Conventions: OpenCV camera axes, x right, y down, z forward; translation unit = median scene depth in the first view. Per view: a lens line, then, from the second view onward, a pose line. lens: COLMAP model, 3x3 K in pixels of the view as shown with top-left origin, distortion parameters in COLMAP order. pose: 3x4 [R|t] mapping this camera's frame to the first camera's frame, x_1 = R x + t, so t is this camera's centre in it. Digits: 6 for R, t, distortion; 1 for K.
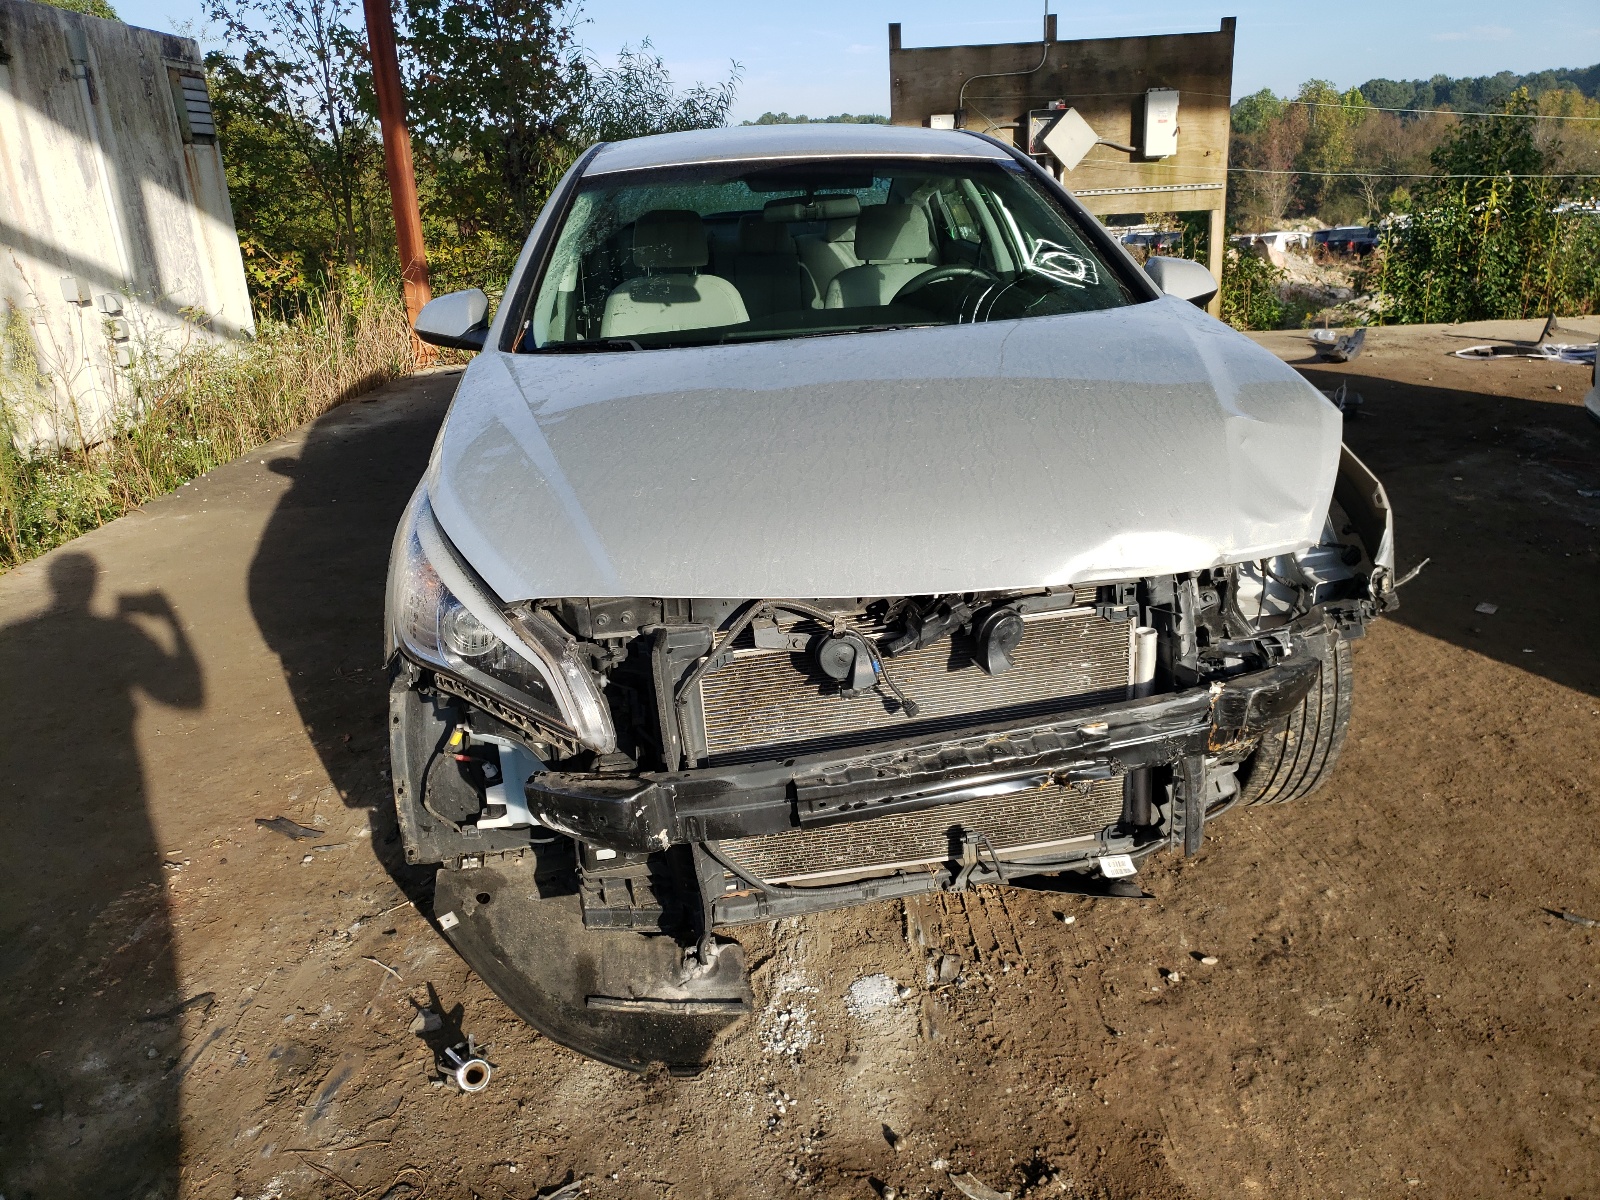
lens RADIAL K [[1299.9, 0, 800.0], [0, 1299.9, 600.0], [0, 0, 1]] dist [0.011780, 0.007918]
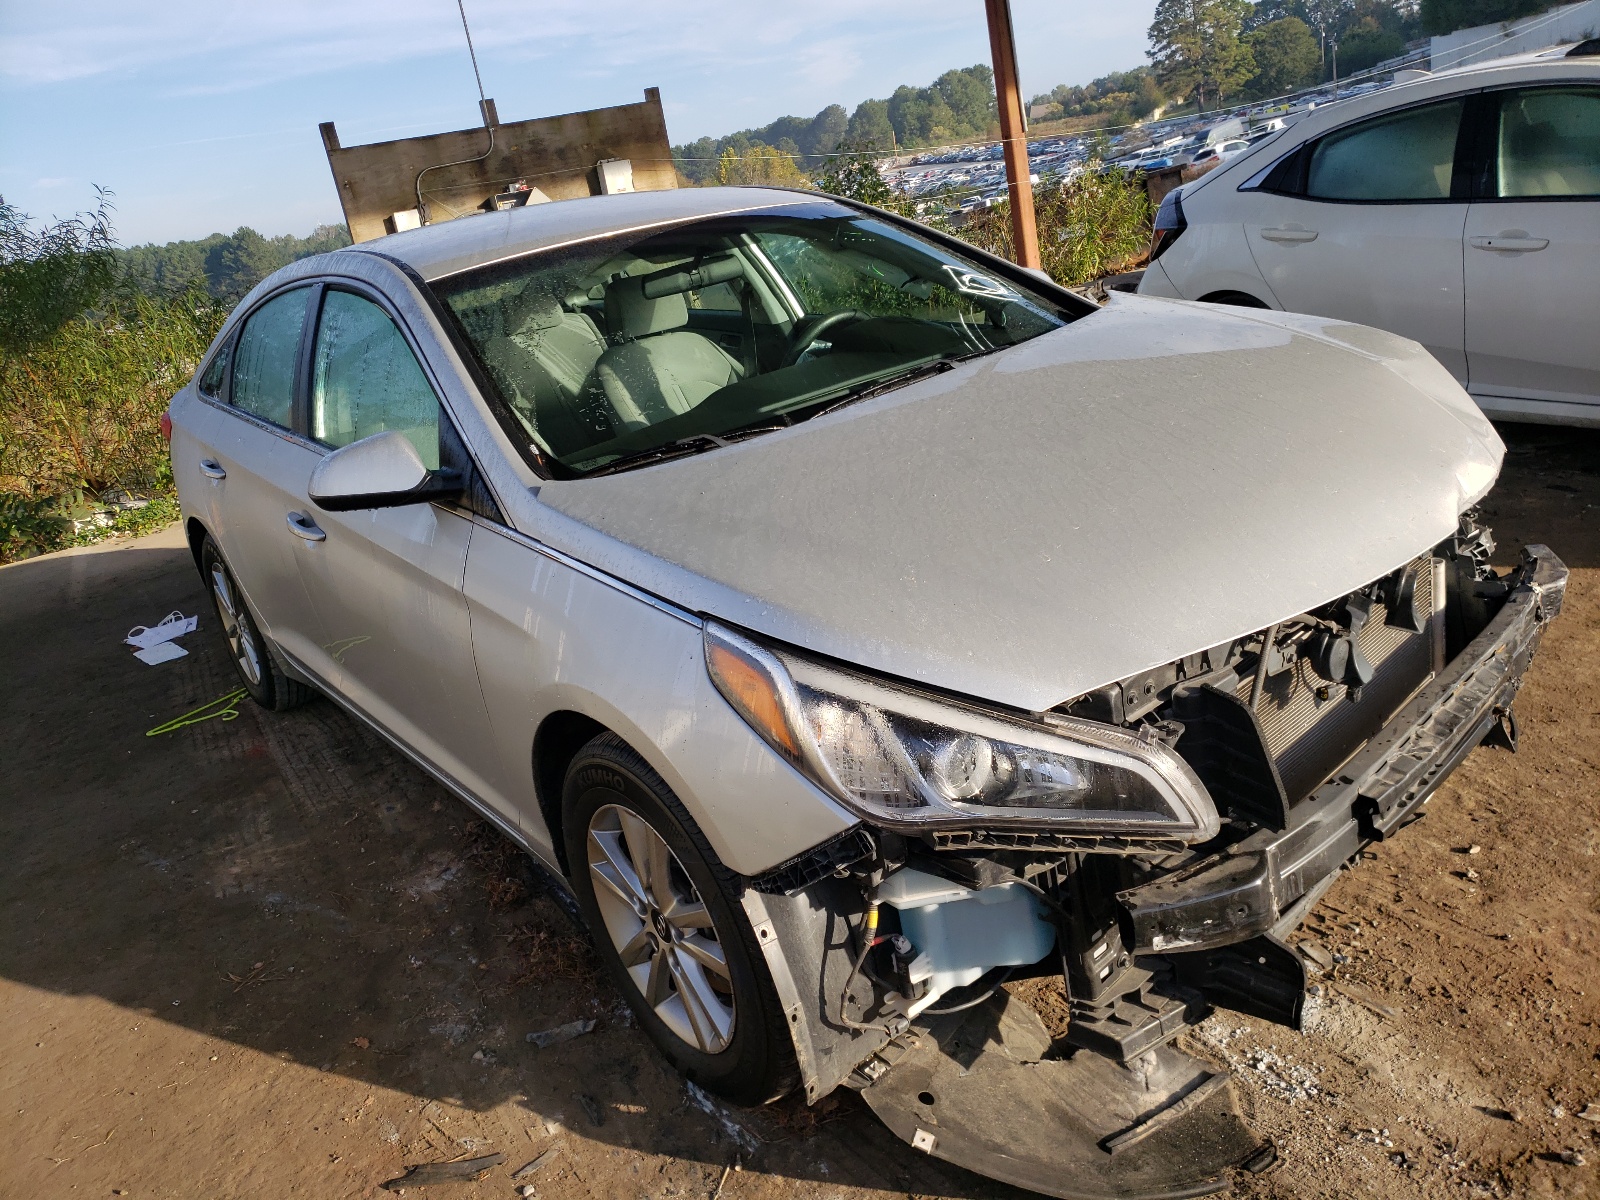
lens RADIAL K [[1290.1, 0, 800.0], [0, 1290.1, 600.0], [0, 0, 1]] dist [0.008397, 0.007652]
pose [[0.837692, -0.270711, 0.474330, -0.175171], [0.300506, 0.953683, 0.013579, -0.029985], [-0.456036, 0.131164, 0.880243, 0.080735]]
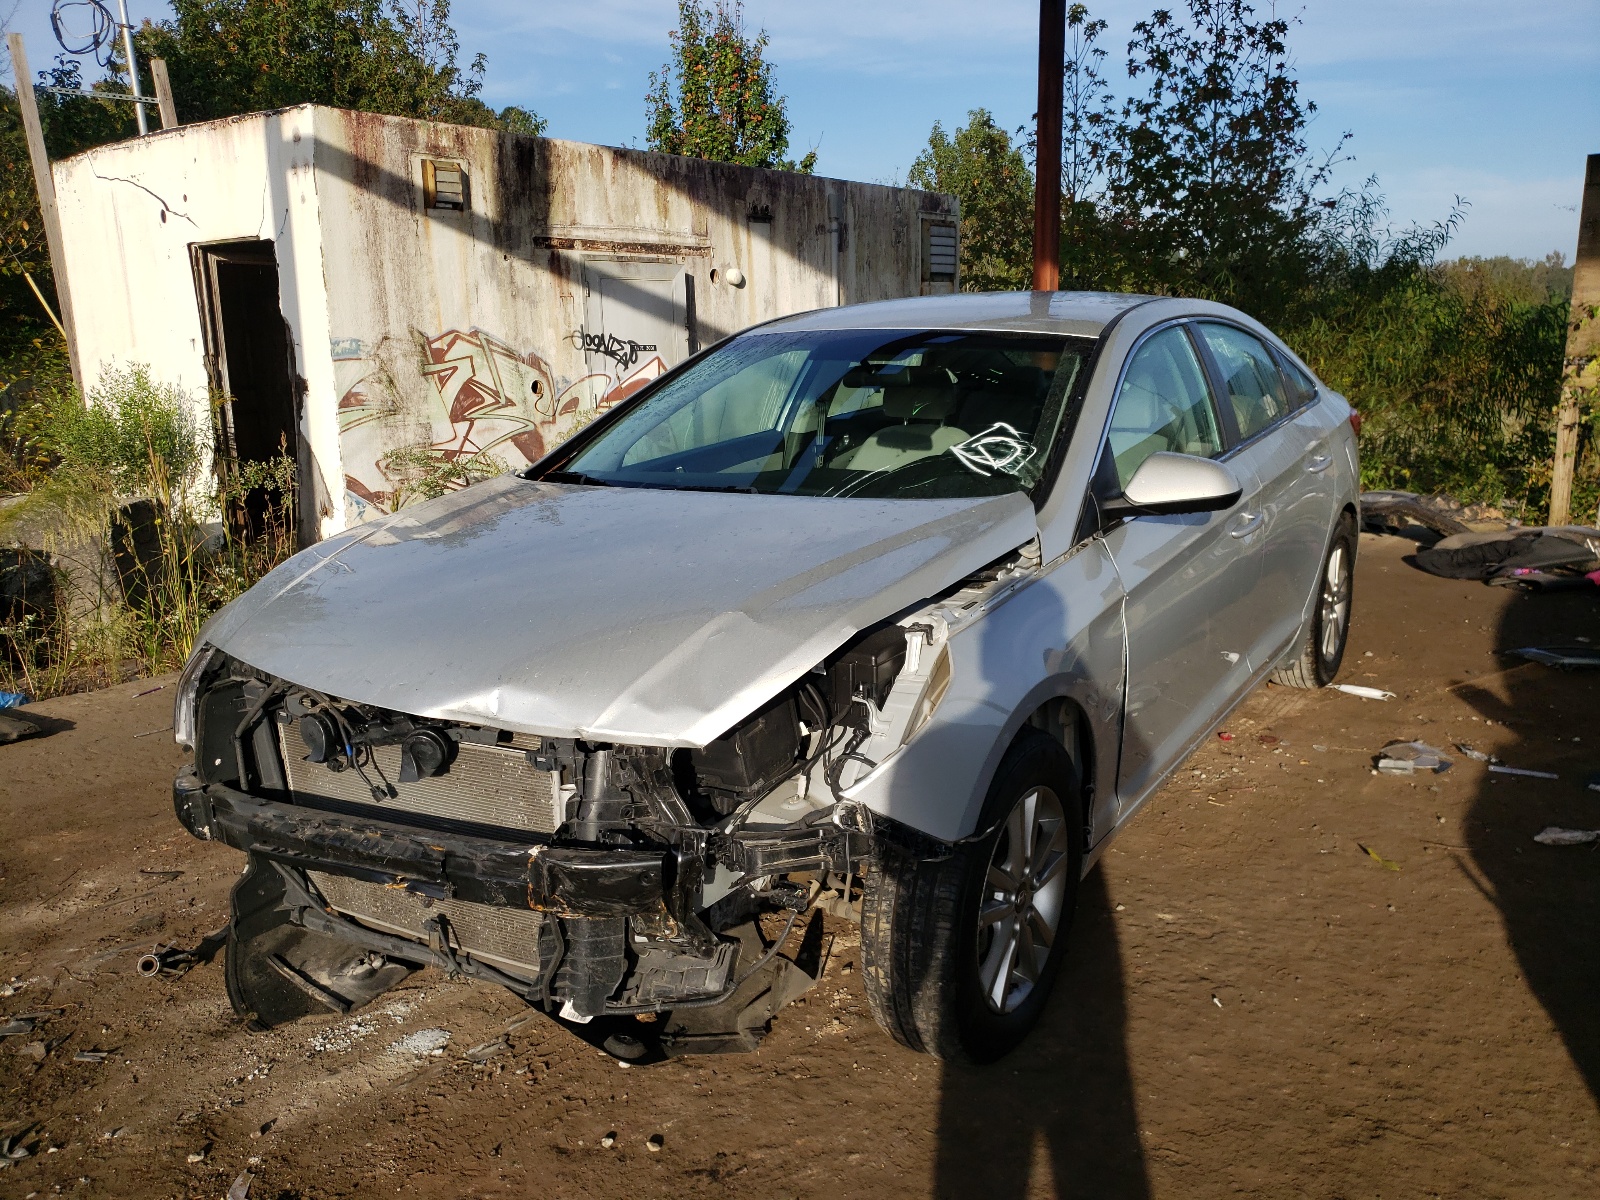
lens RADIAL K [[1290.1, 0, 800.0], [0, 1290.1, 600.0], [0, 0, 1]] dist [0.008397, 0.007652]
pose [[0.758860, 0.169789, -0.628732, 0.275377], [-0.221532, 0.975145, -0.004045, -0.043638], [0.612418, 0.142354, 0.777612, 0.070318]]
